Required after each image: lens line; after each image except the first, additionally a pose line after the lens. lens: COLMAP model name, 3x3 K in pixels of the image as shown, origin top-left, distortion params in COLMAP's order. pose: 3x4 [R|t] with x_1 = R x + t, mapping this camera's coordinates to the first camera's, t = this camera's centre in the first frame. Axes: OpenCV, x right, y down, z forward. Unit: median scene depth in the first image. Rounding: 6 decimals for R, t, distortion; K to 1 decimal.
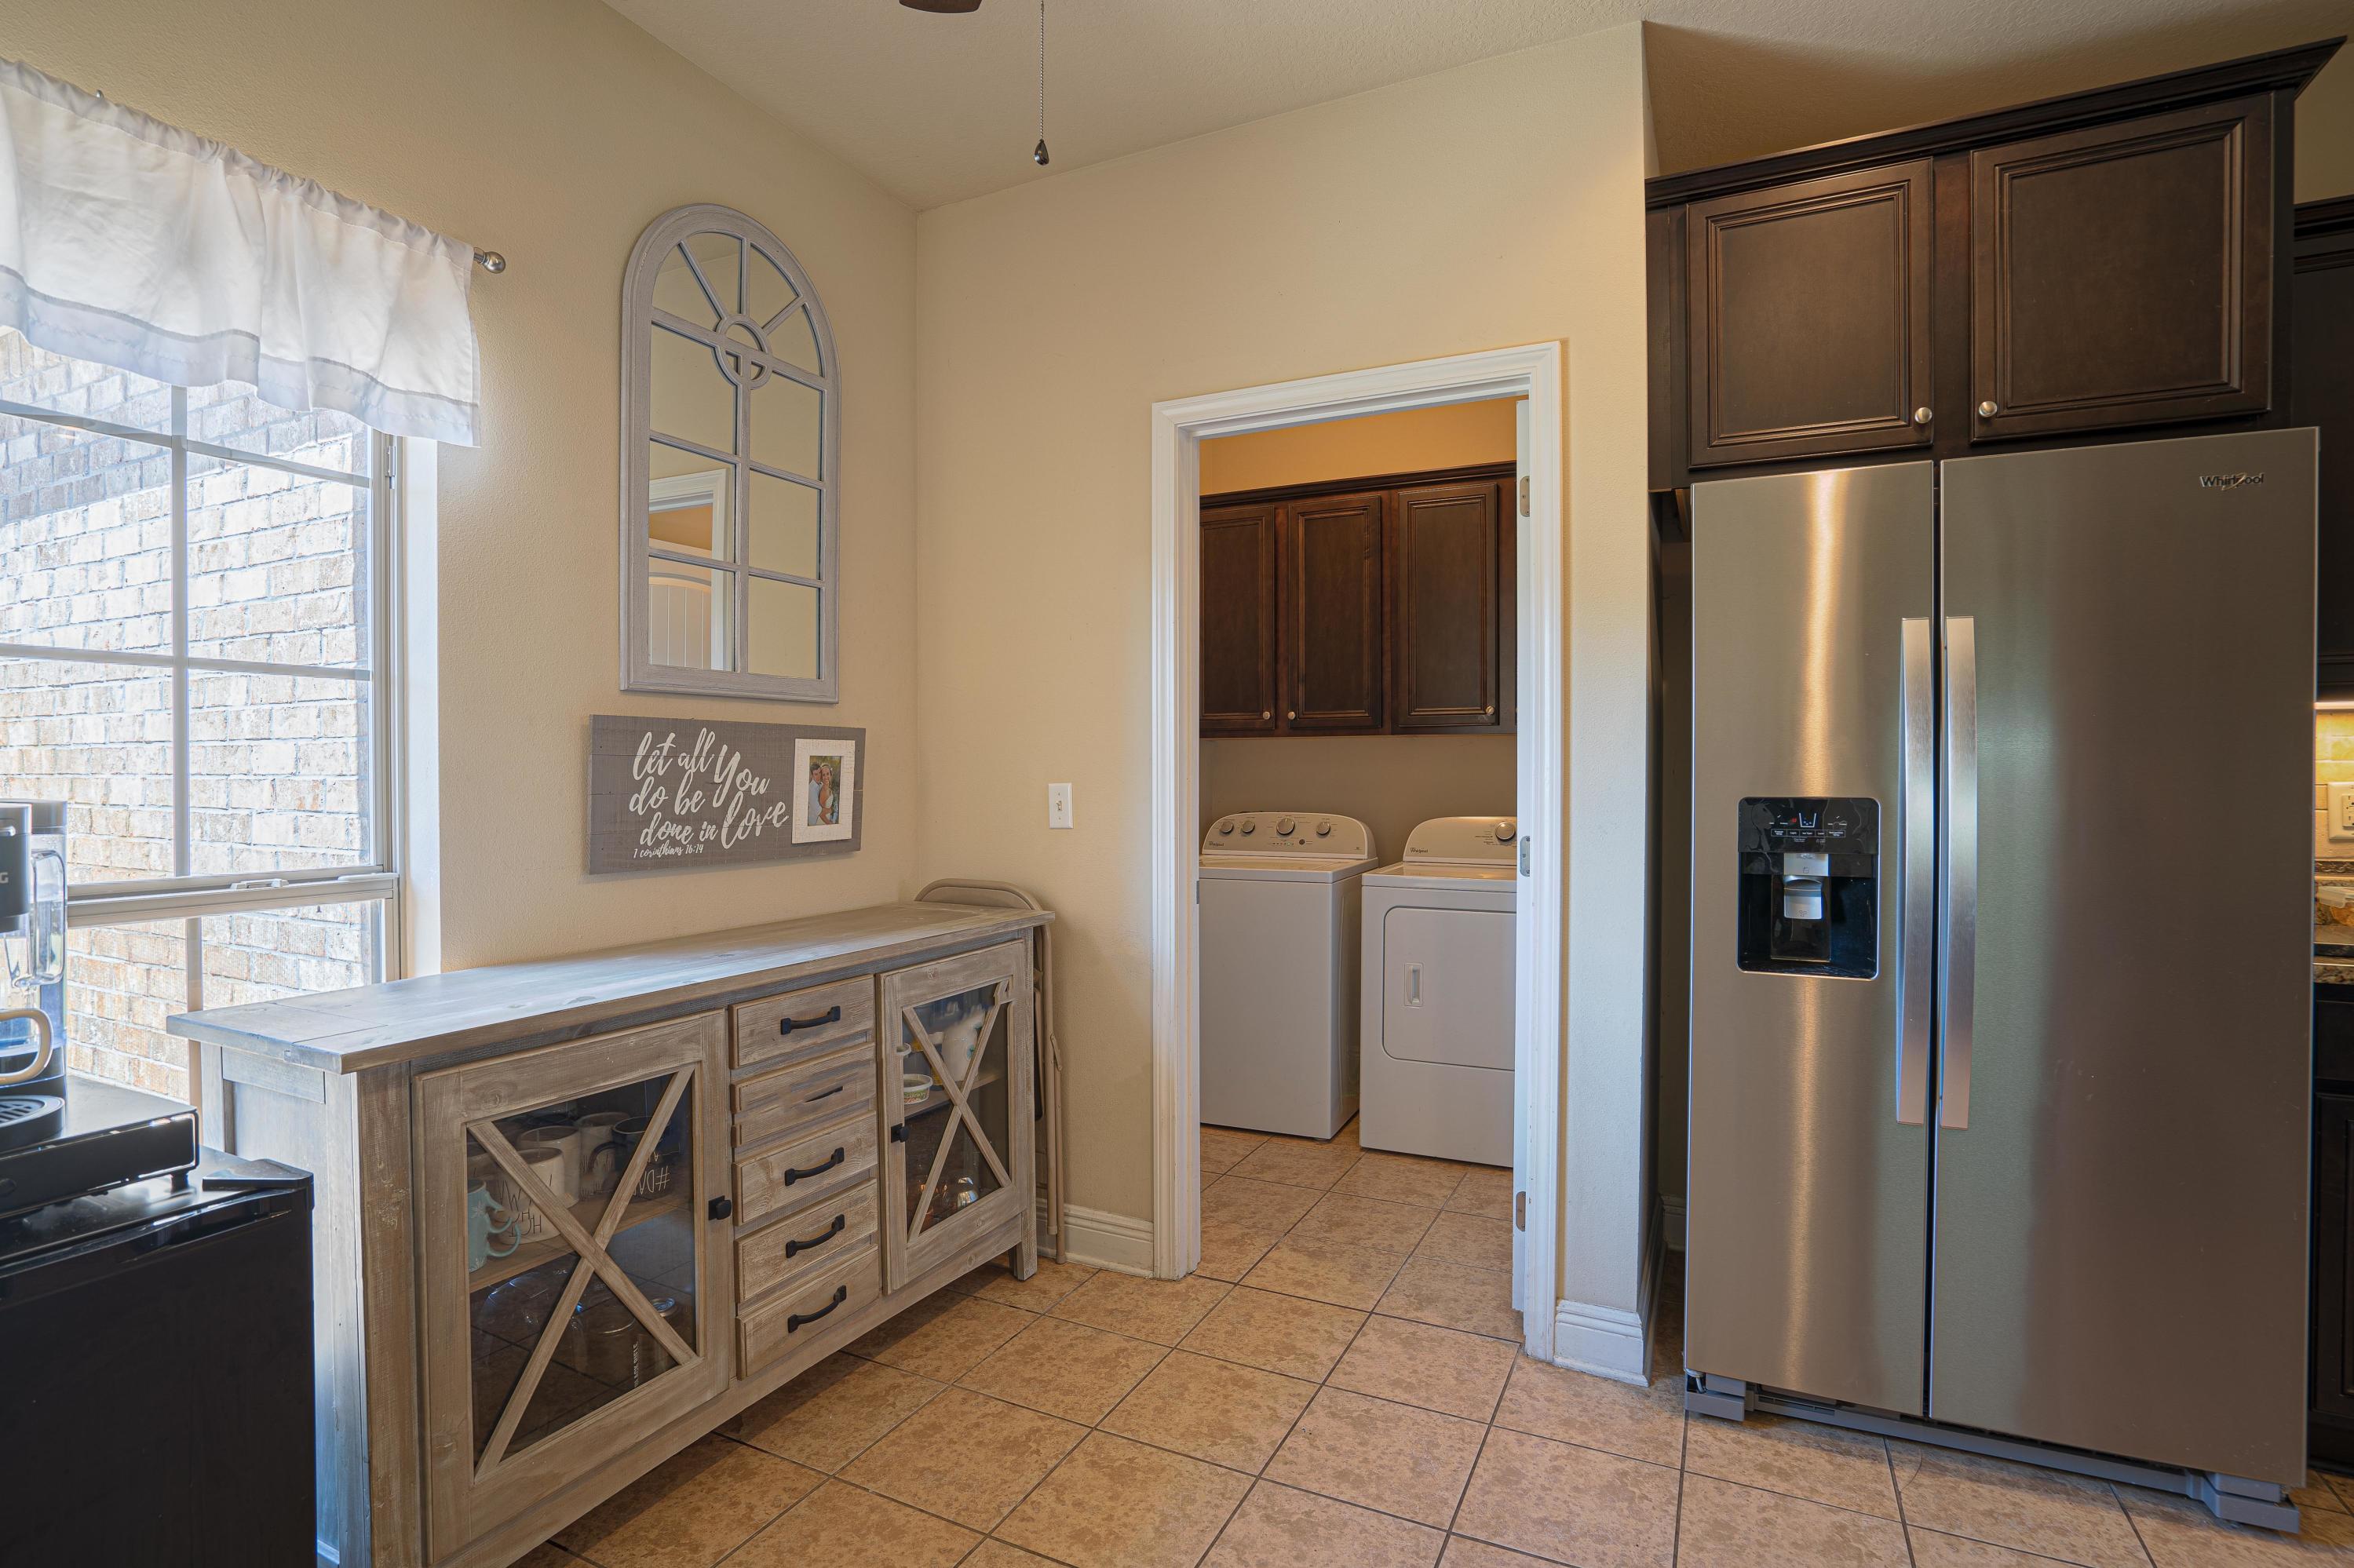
lens RADIAL K [[1114.9, 0, 1179.1], [0, 1114.9, 797.6], [0, 0, 1]] dist [-0.044614, 0.018110]
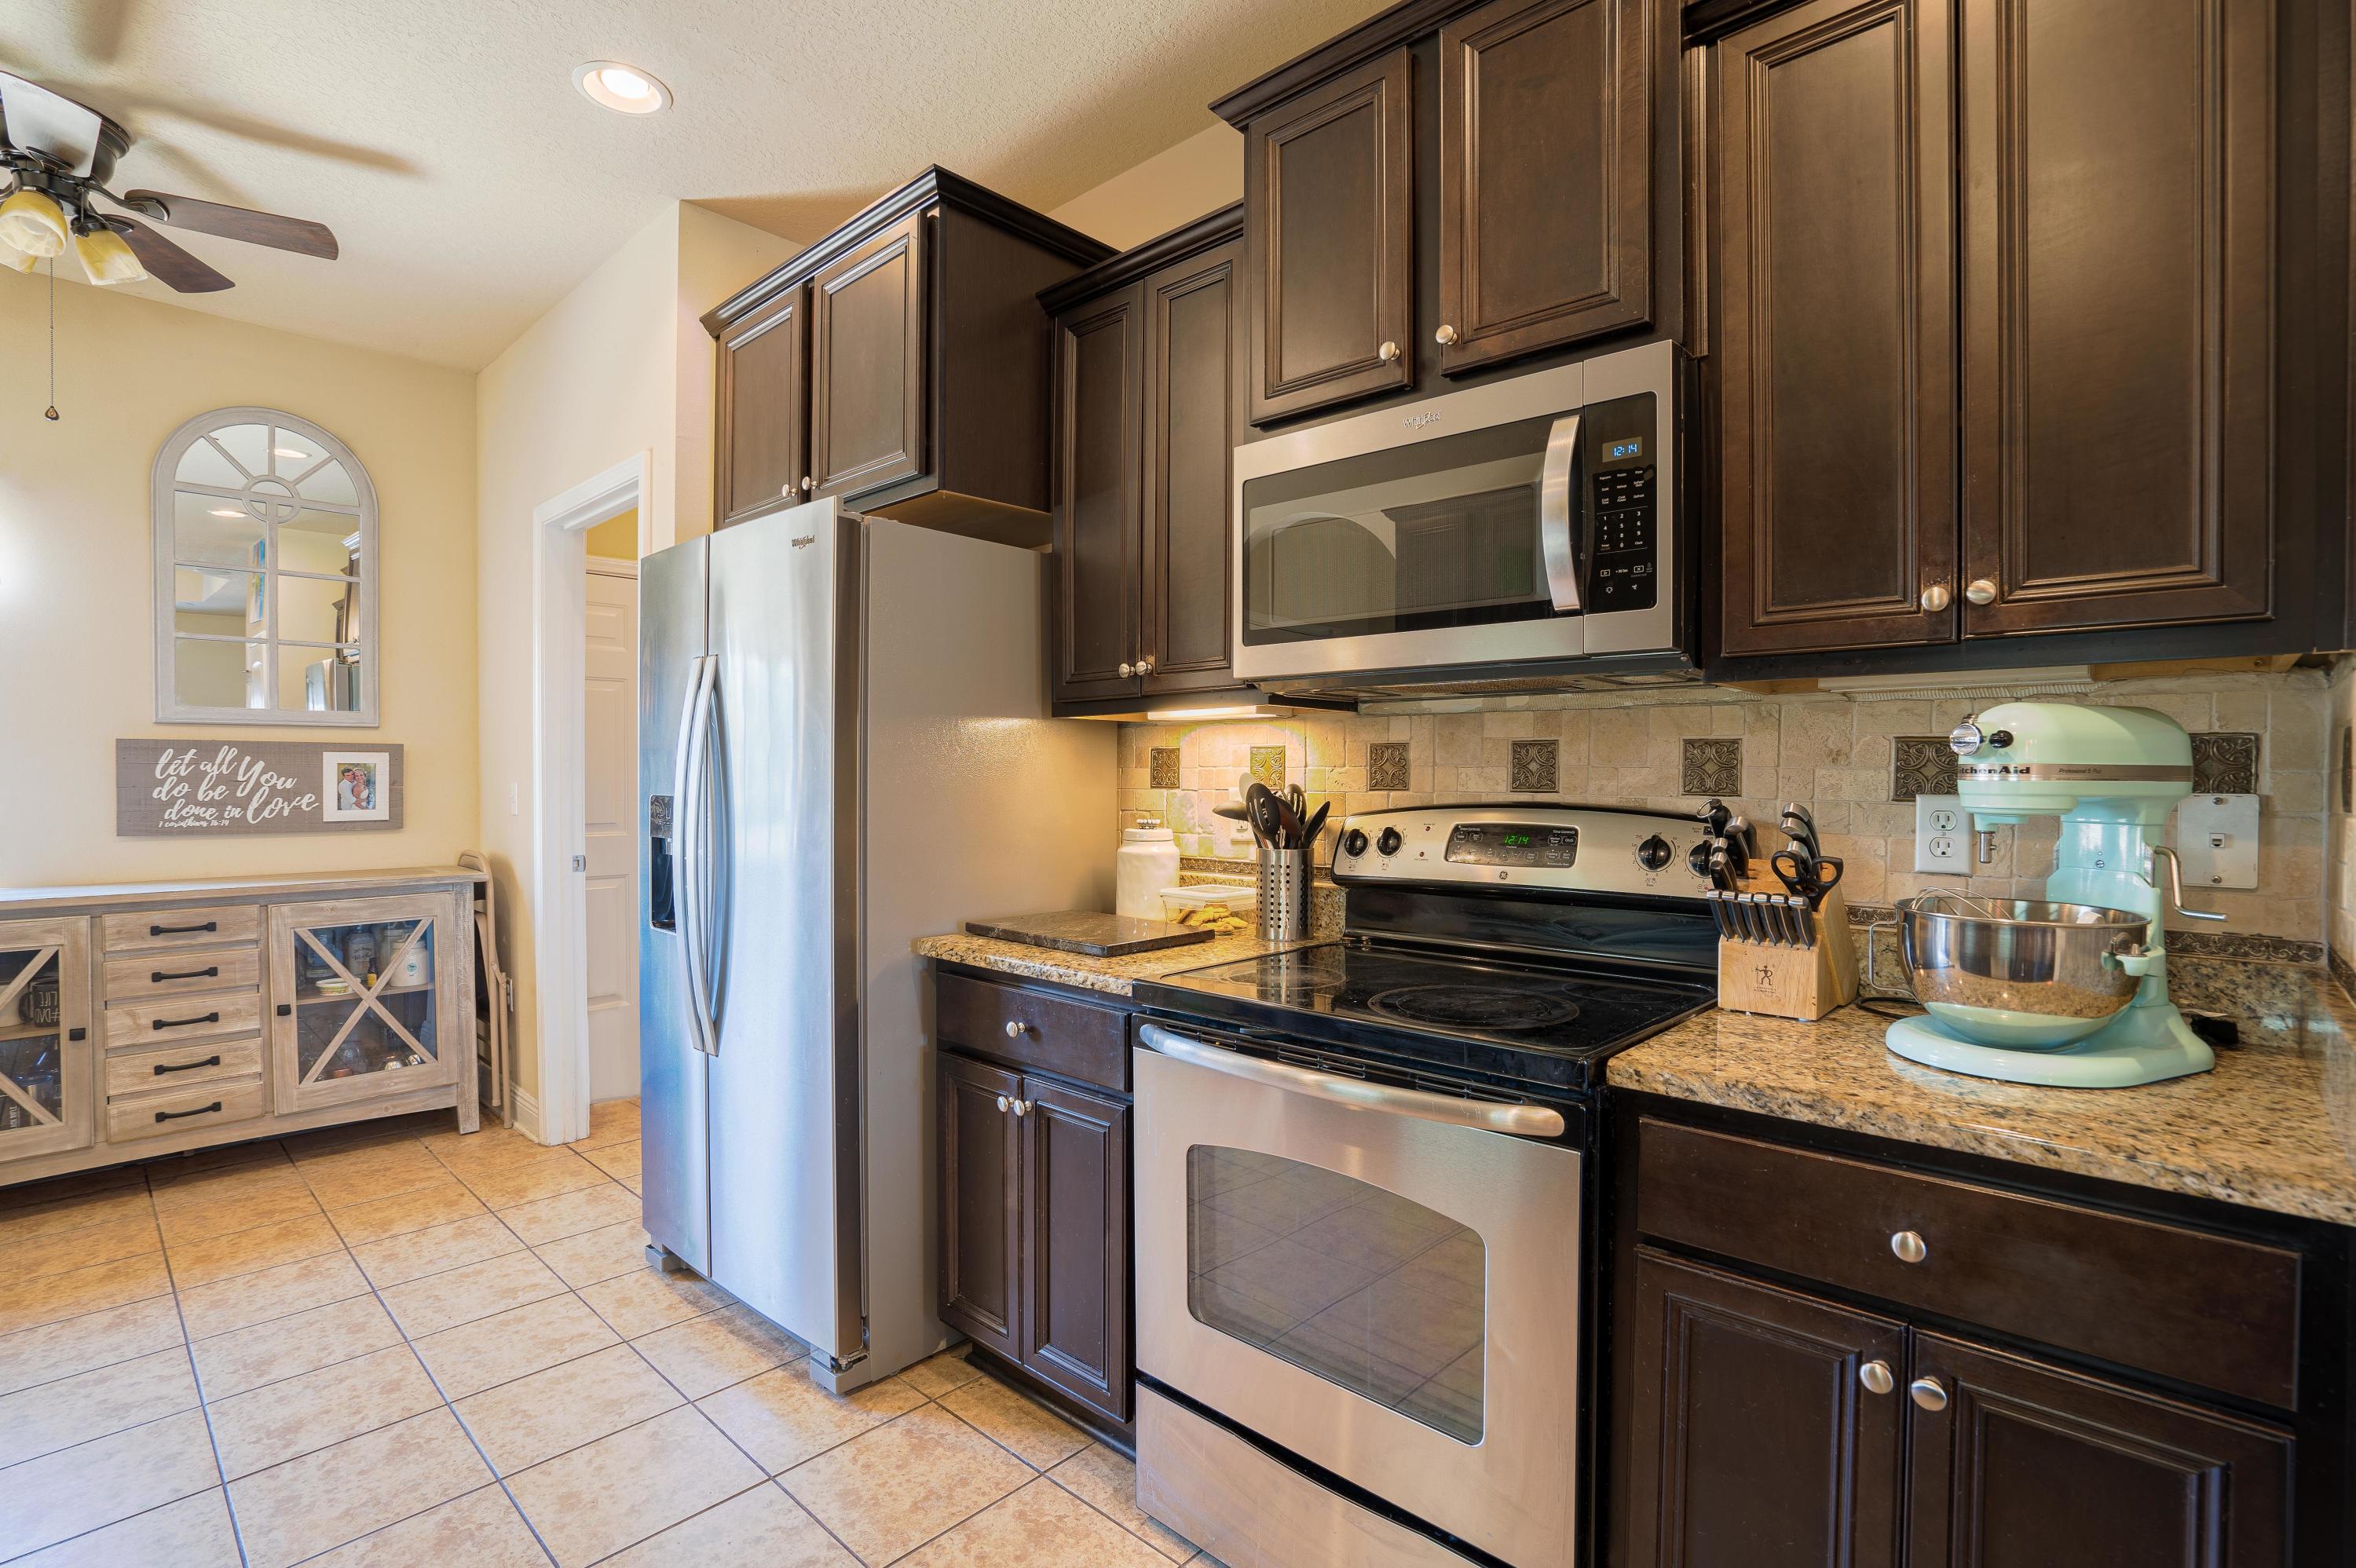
lens RADIAL K [[1115.9, 0, 1195.6], [0, 1115.9, 789.6], [0, 0, 1]] dist [-0.044614, 0.018110]
pose [[0.954348, 0.006866, -0.298618, 1.340766], [-0.008145, 0.999962, -0.003040, -0.007271], [0.298586, 0.005333, 0.954368, -0.059433]]
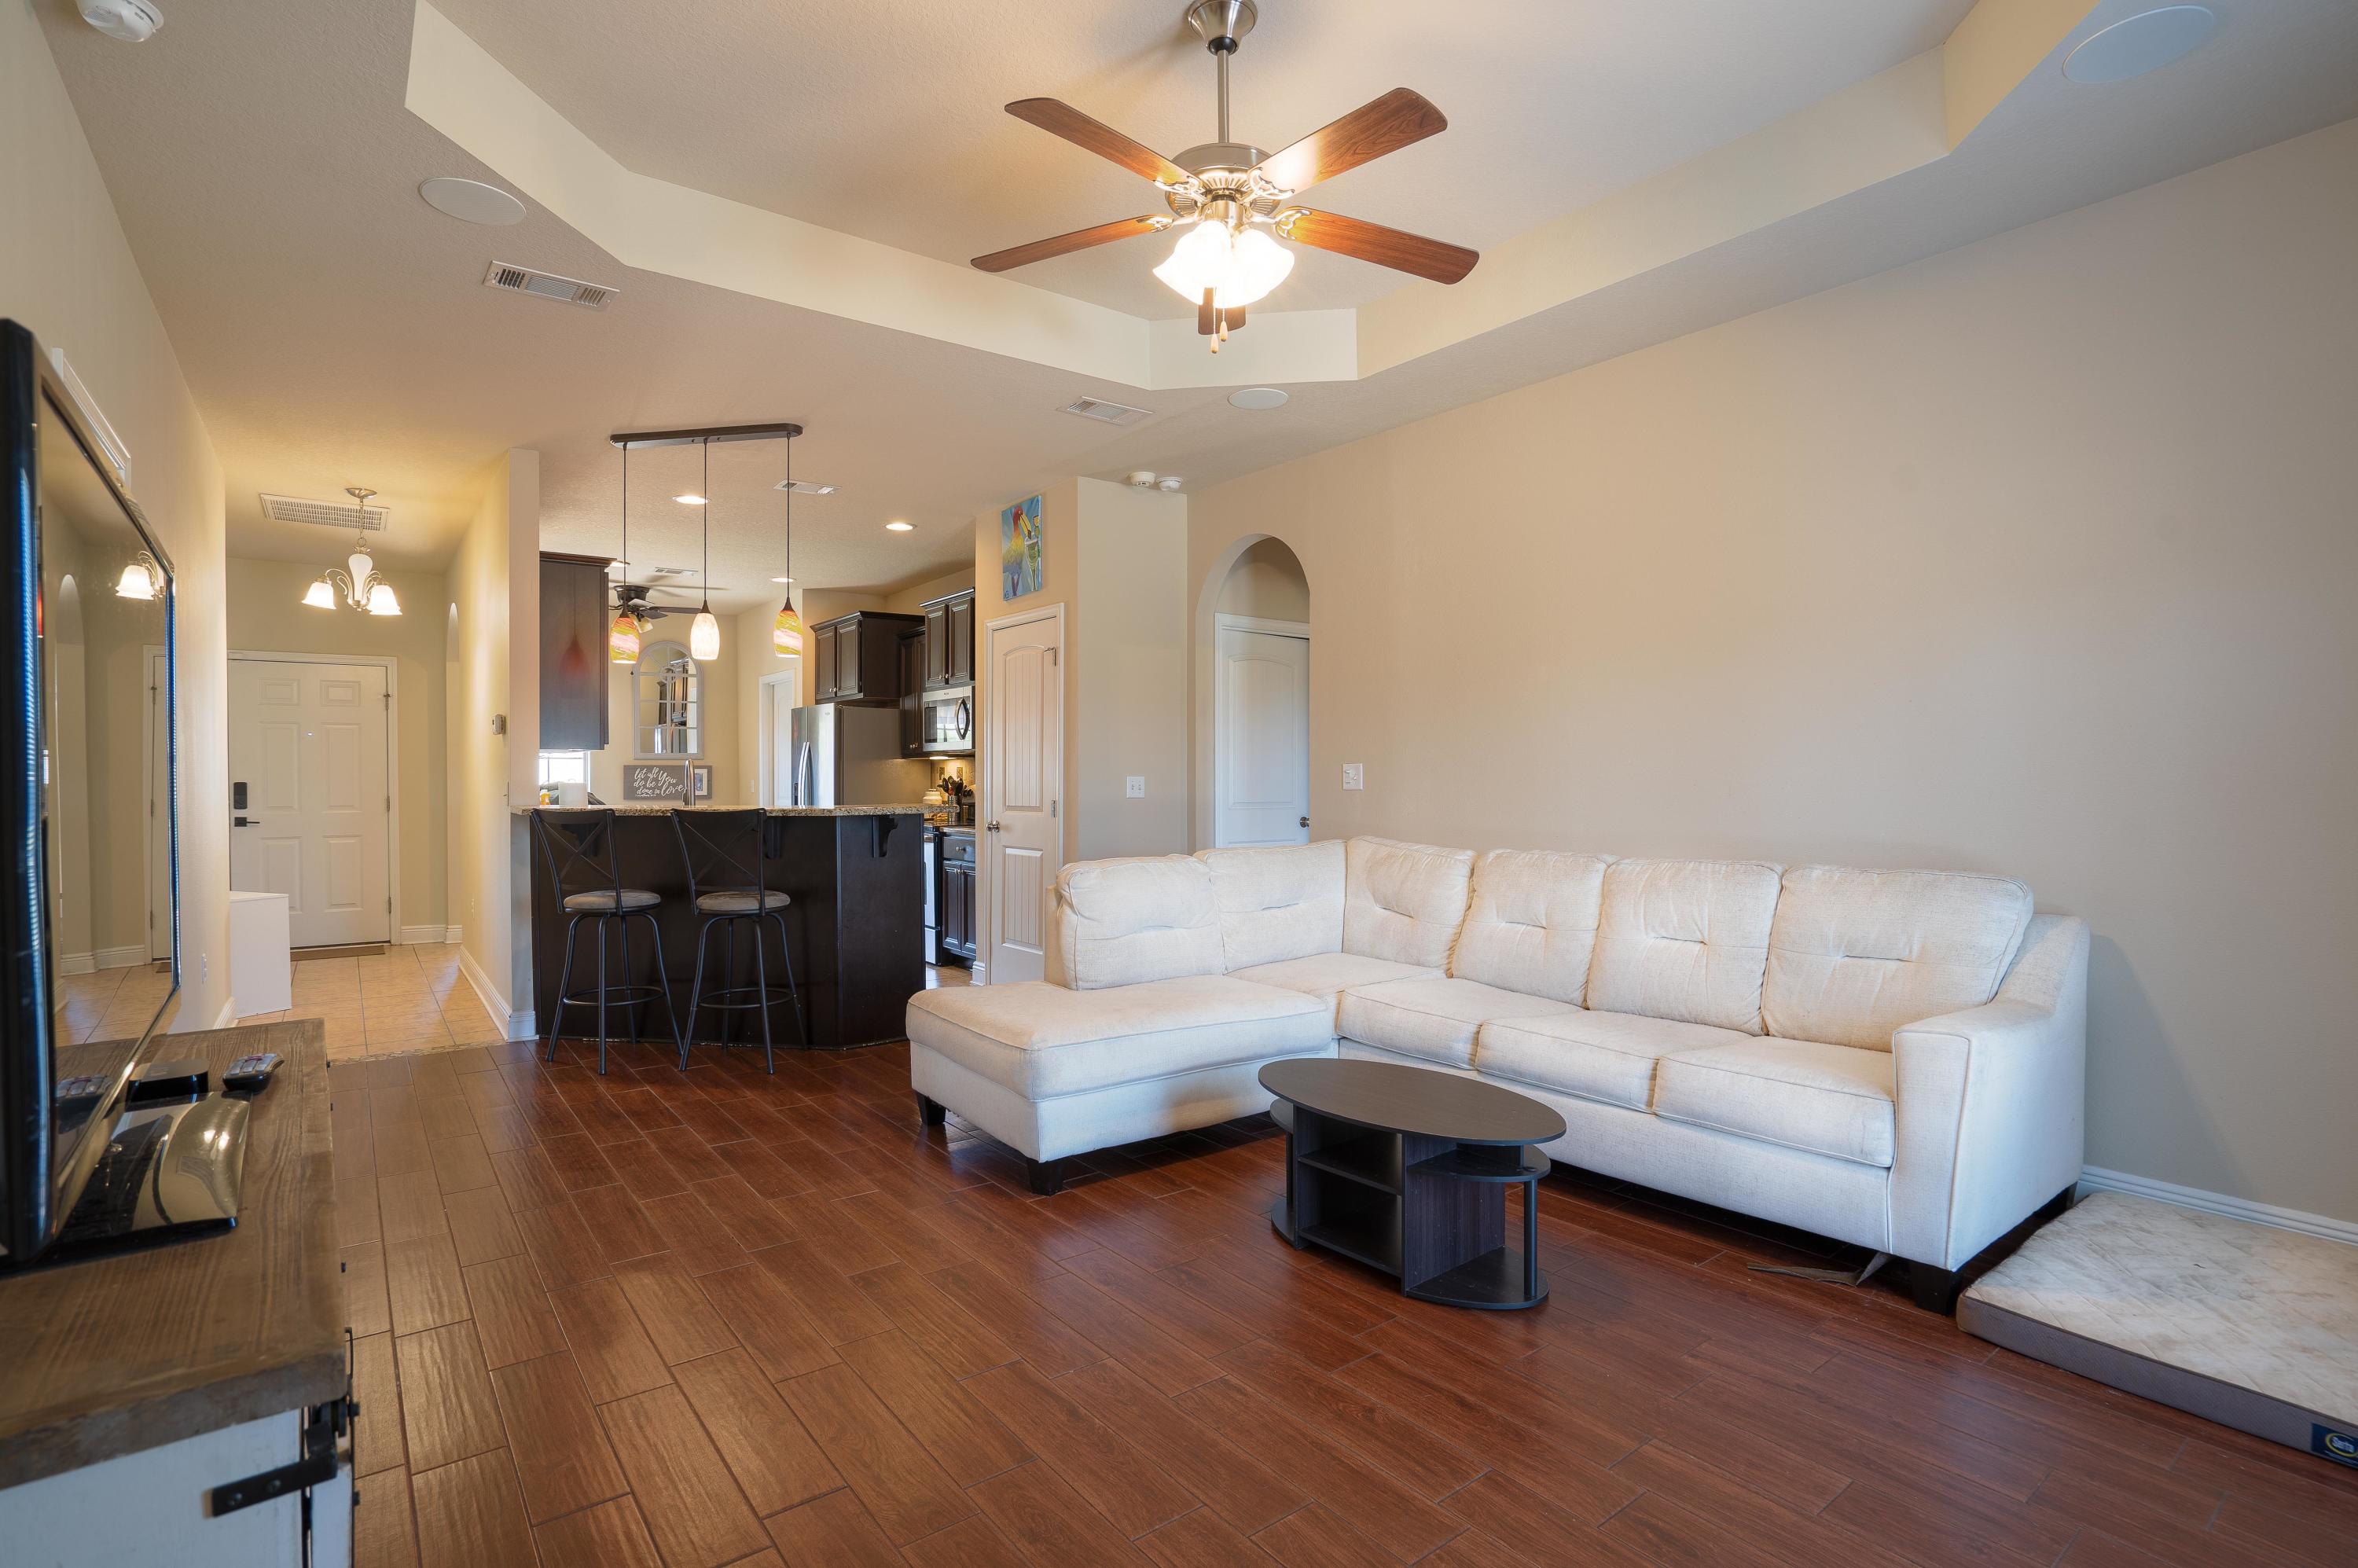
lens RADIAL K [[1116.9, 0, 1200.8], [0, 1116.9, 785.2], [0, 0, 1]] dist [-0.044614, 0.018110]
pose [[0.895335, 0.000320, -0.445393, 3.358298], [-0.005952, 0.999919, -0.011245, 0.042183], [0.445354, 0.012719, 0.895264, -1.882819]]
